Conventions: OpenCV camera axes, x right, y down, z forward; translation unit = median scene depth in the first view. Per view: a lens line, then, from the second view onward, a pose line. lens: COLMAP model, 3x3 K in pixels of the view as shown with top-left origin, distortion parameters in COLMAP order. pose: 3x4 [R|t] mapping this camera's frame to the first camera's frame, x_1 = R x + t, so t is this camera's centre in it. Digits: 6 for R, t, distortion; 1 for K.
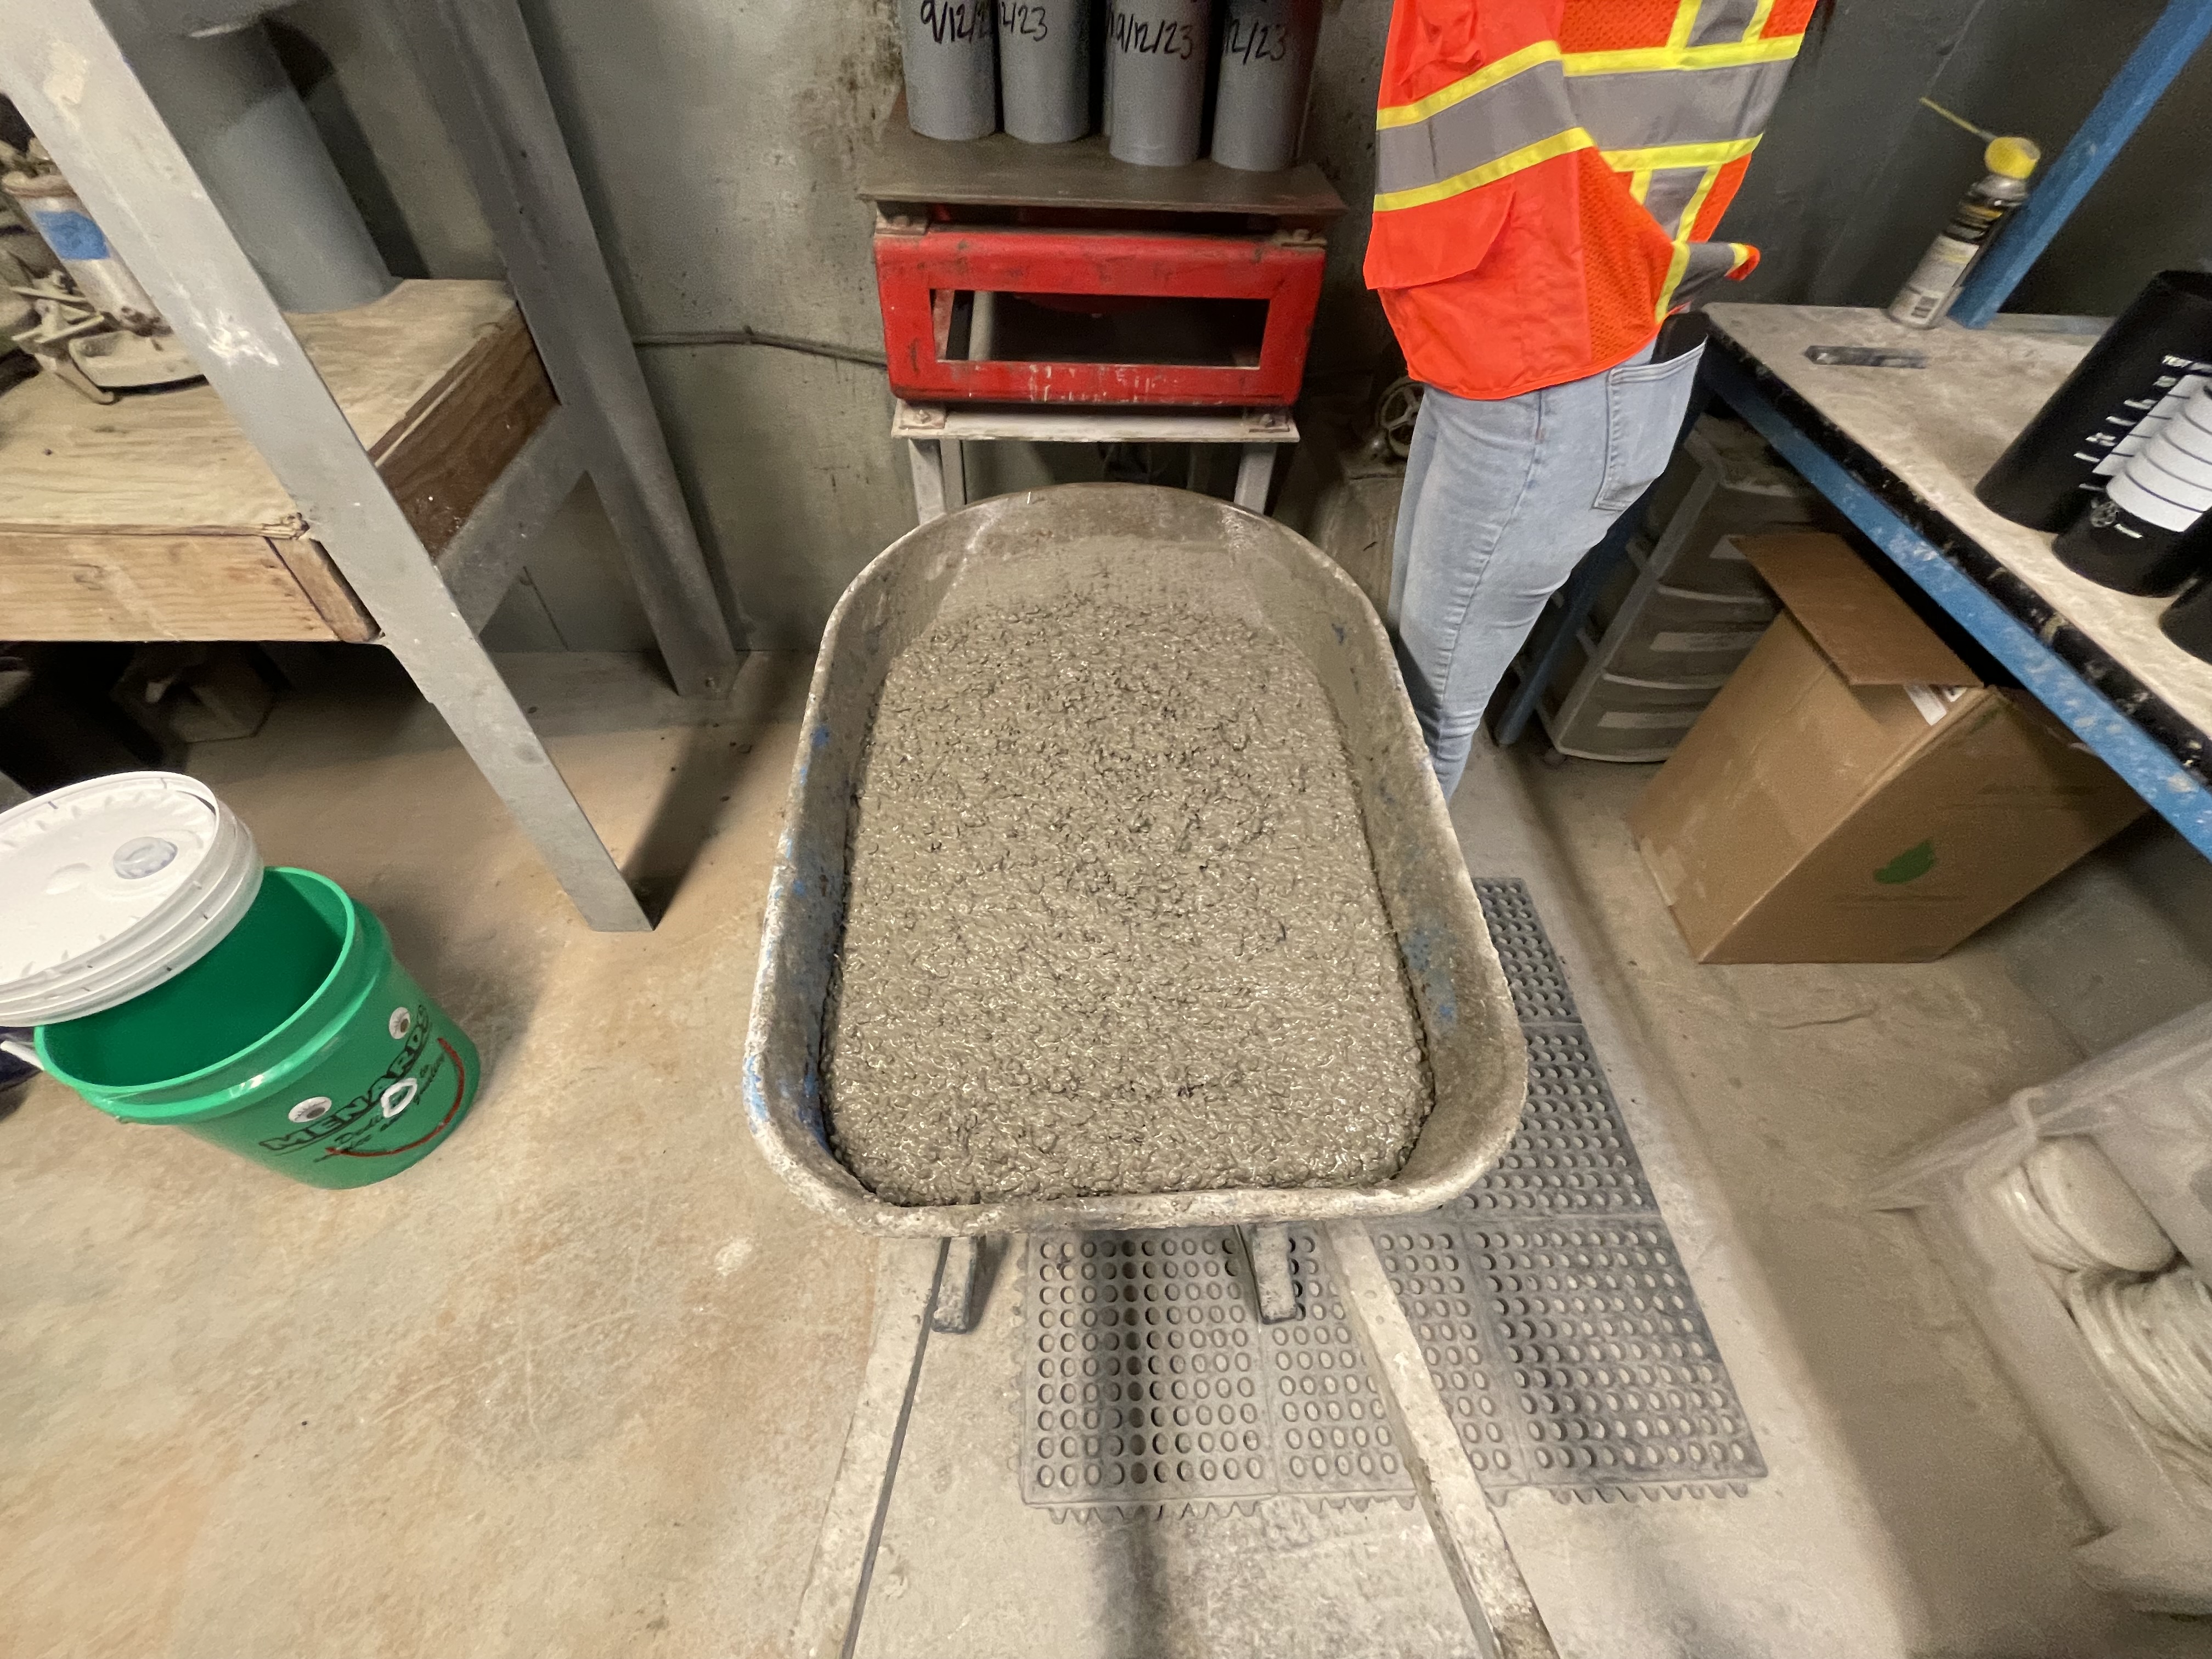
lens RADIAL K [[888.1, 0, 1106.0], [0, 888.1, 829.5], [0, 0, 1]] dist [-0.003765, 0.000085]
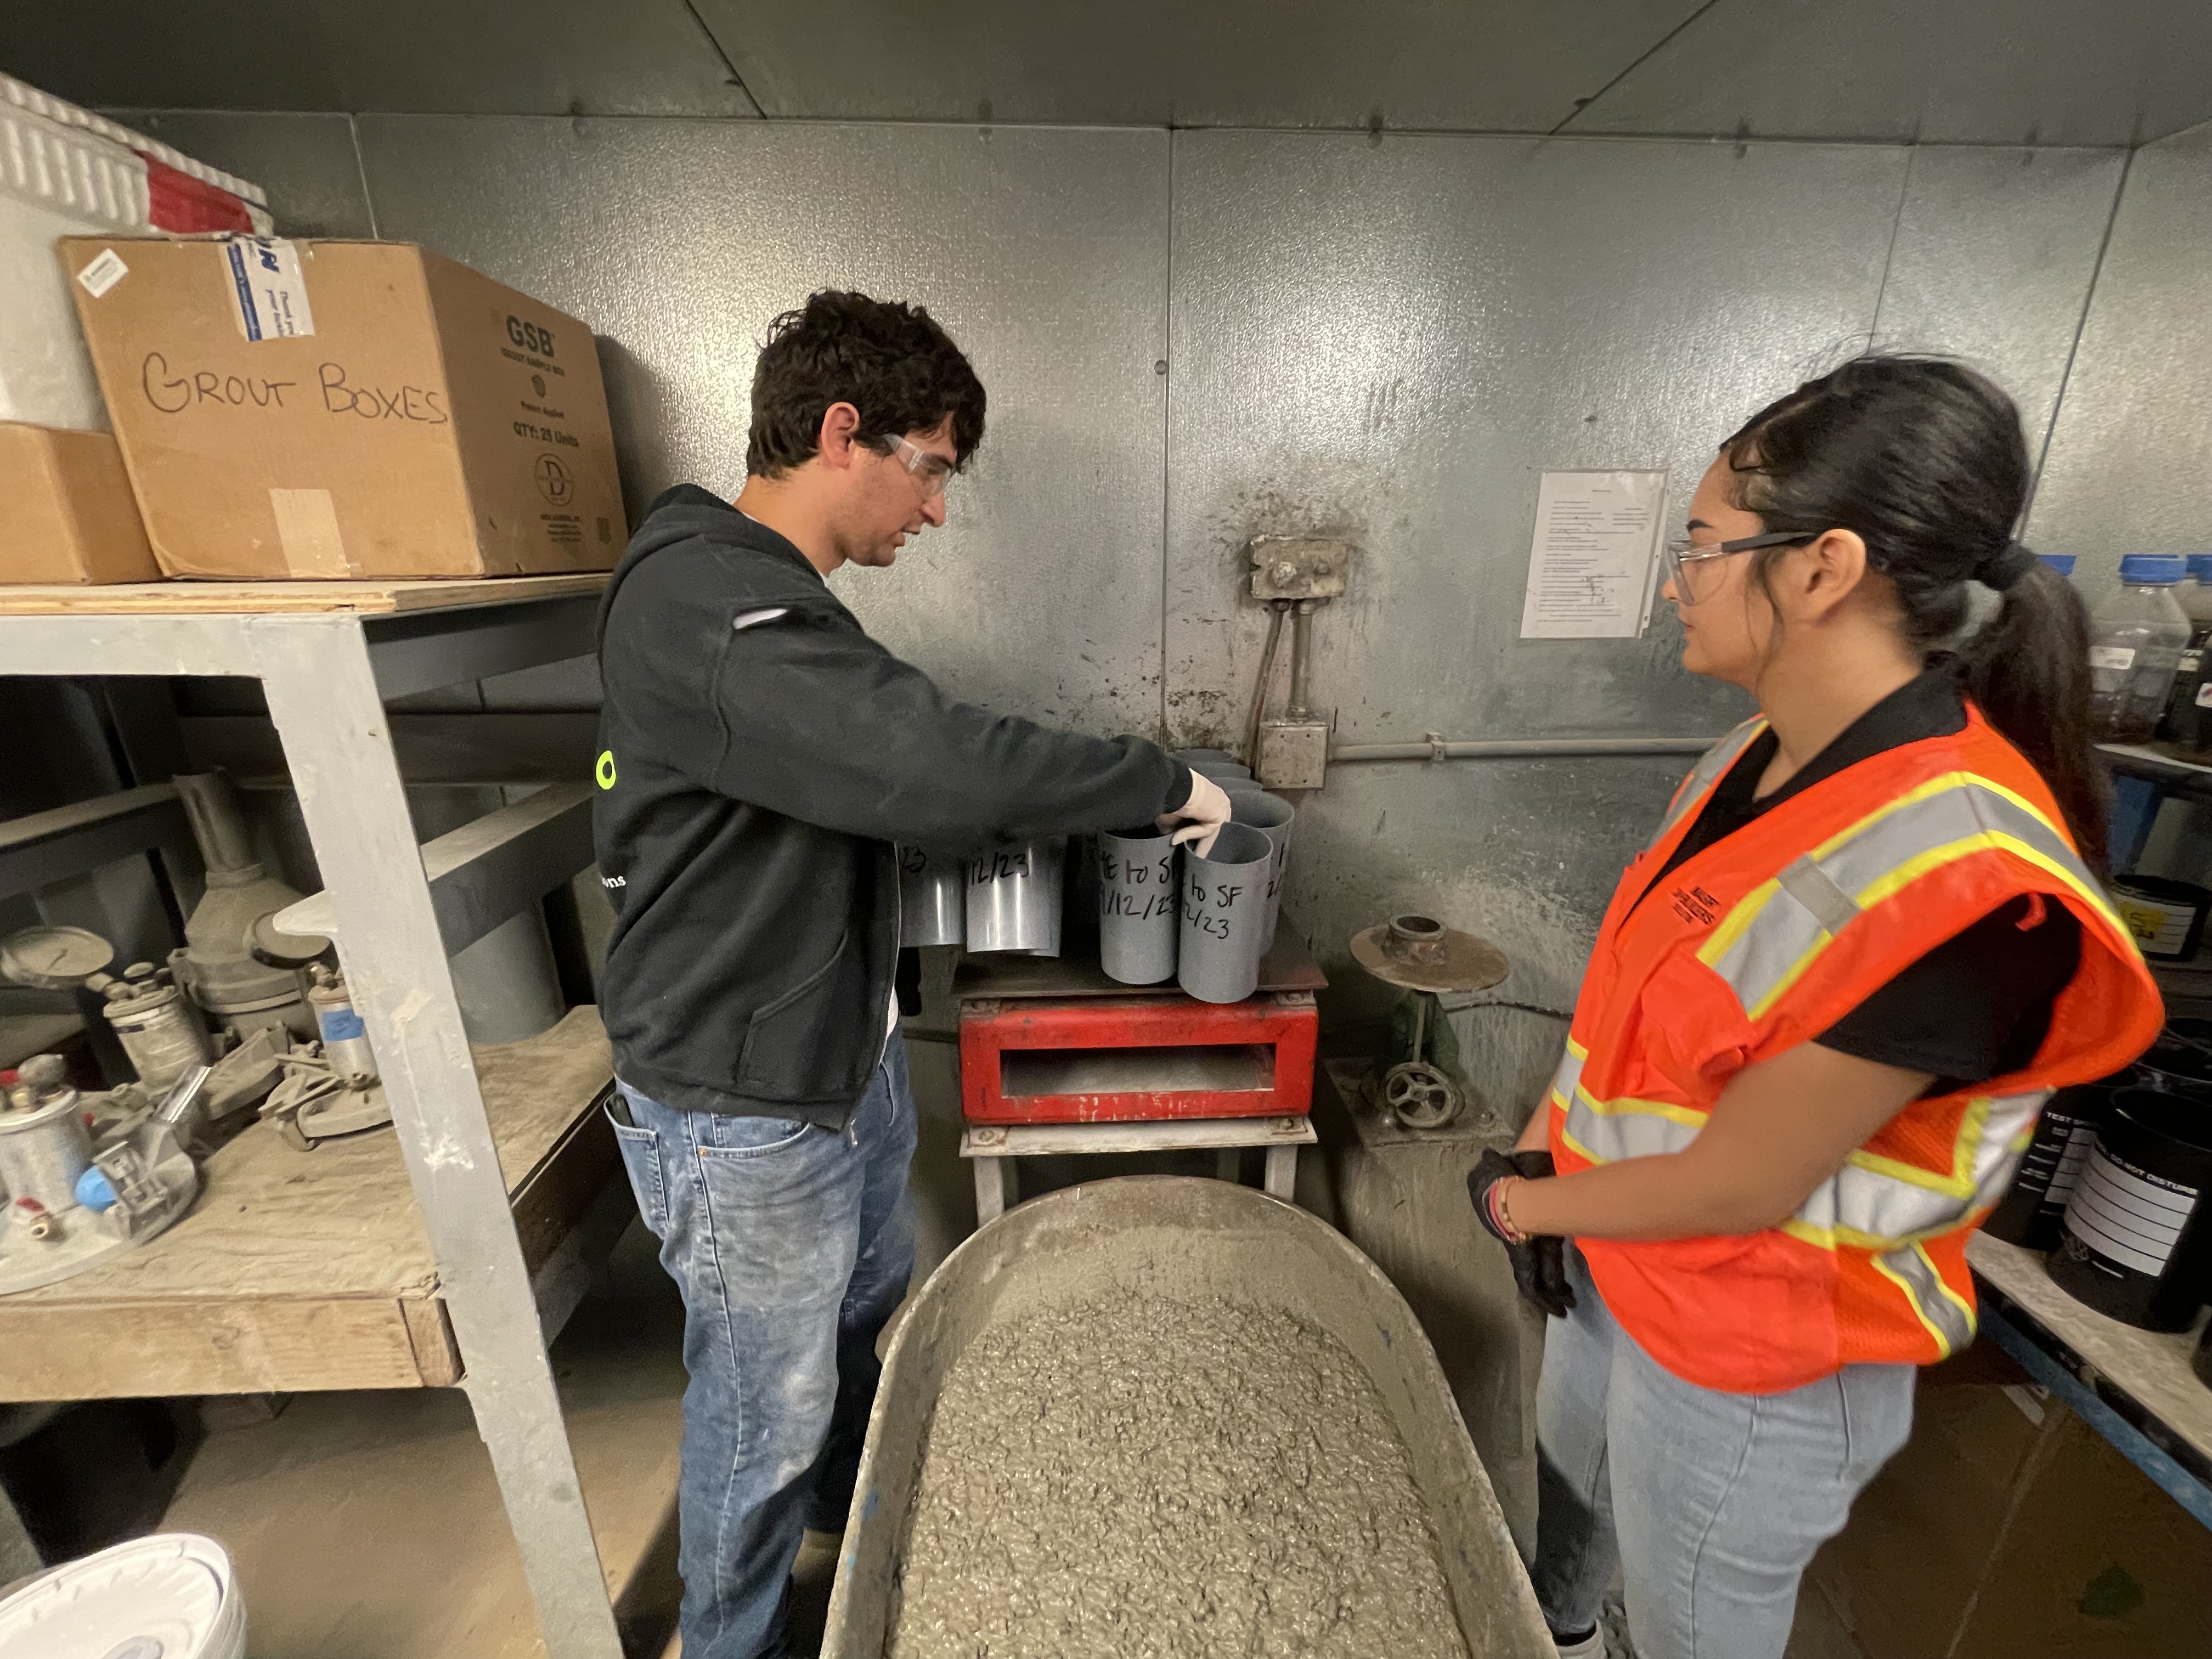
lens RADIAL K [[888.1, 0, 1106.0], [0, 888.1, 829.5], [0, 0, 1]] dist [-0.003765, 0.000085]
pose [[0.998663, -0.043668, -0.027672, -0.002631], [0.022300, 0.846789, -0.531461, -0.189598], [0.046640, 0.530133, 0.846631, -0.188909]]
